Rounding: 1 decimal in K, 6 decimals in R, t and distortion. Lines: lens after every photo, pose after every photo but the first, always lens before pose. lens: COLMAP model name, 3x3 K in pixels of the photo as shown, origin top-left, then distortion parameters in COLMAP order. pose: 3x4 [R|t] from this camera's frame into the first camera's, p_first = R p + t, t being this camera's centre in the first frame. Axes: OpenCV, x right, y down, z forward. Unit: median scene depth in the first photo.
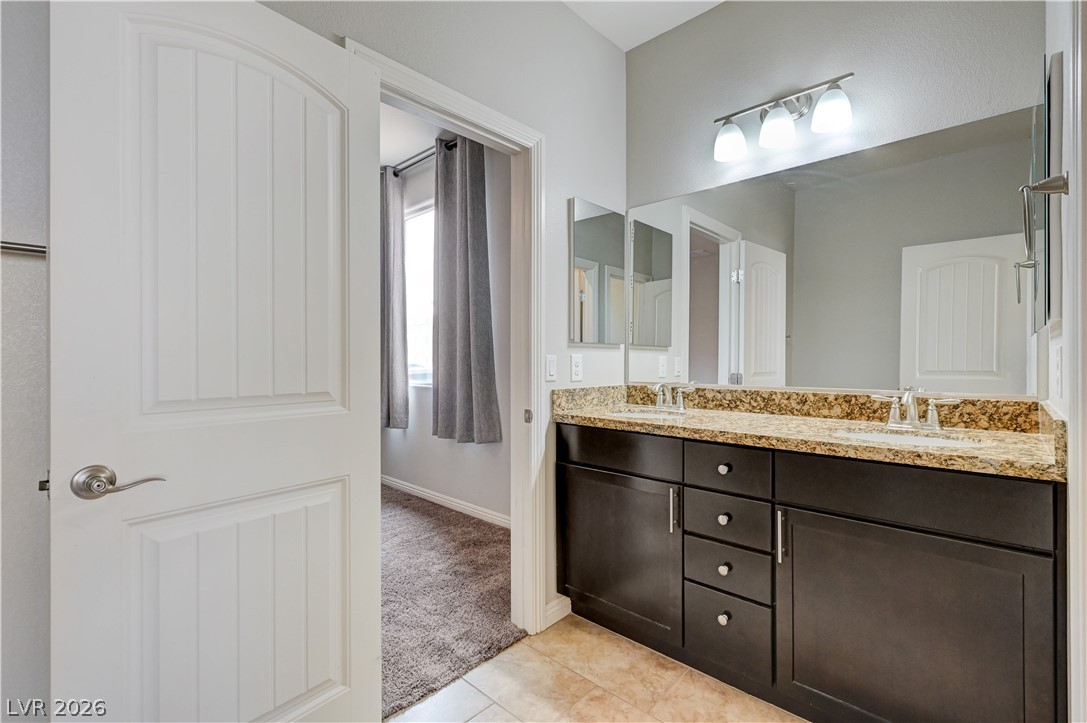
lens RADIAL K [[480.7, 0, 547.3], [0, 480.7, 356.2], [0, 0, 1]] dist [-0.000186, -0.000675]
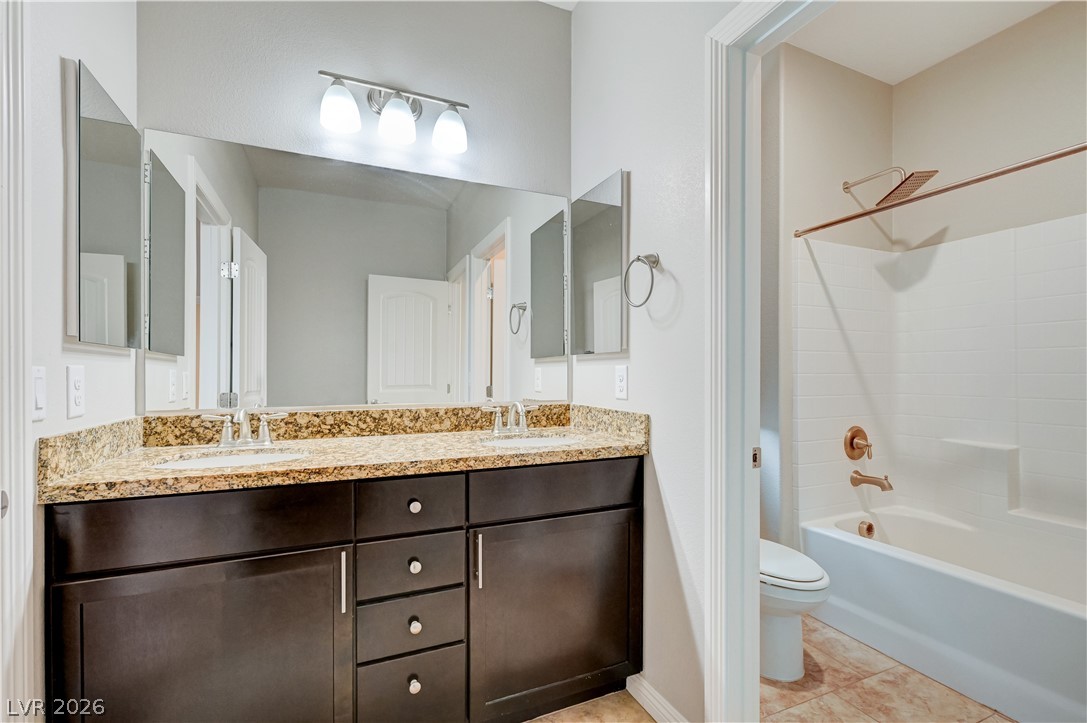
lens RADIAL K [[480.7, 0, 543.2], [0, 480.7, 376.2], [0, 0, 1]] dist [-0.000186, -0.000675]
pose [[0.393381, -0.003290, 0.919370, -0.252762], [-0.005369, 0.999968, 0.005875, 0.002956], [-0.919360, -0.007247, 0.393351, 0.383819]]
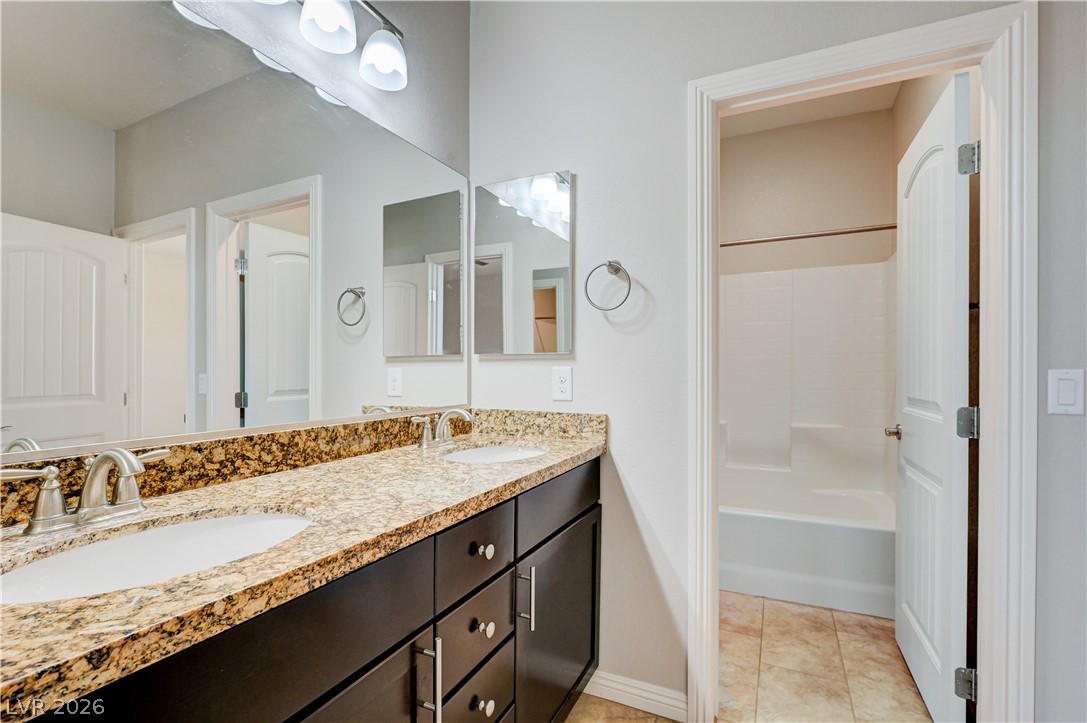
lens RADIAL K [[490.5, 0, 541.6], [0, 490.5, 371.0], [0, 0, 1]] dist [-0.004765, 0.000154]
pose [[-0.296508, 0.002564, 0.955027, -0.226439], [-0.002222, 0.999992, -0.003375, -0.001526], [-0.955028, -0.003123, -0.296500, 0.917407]]
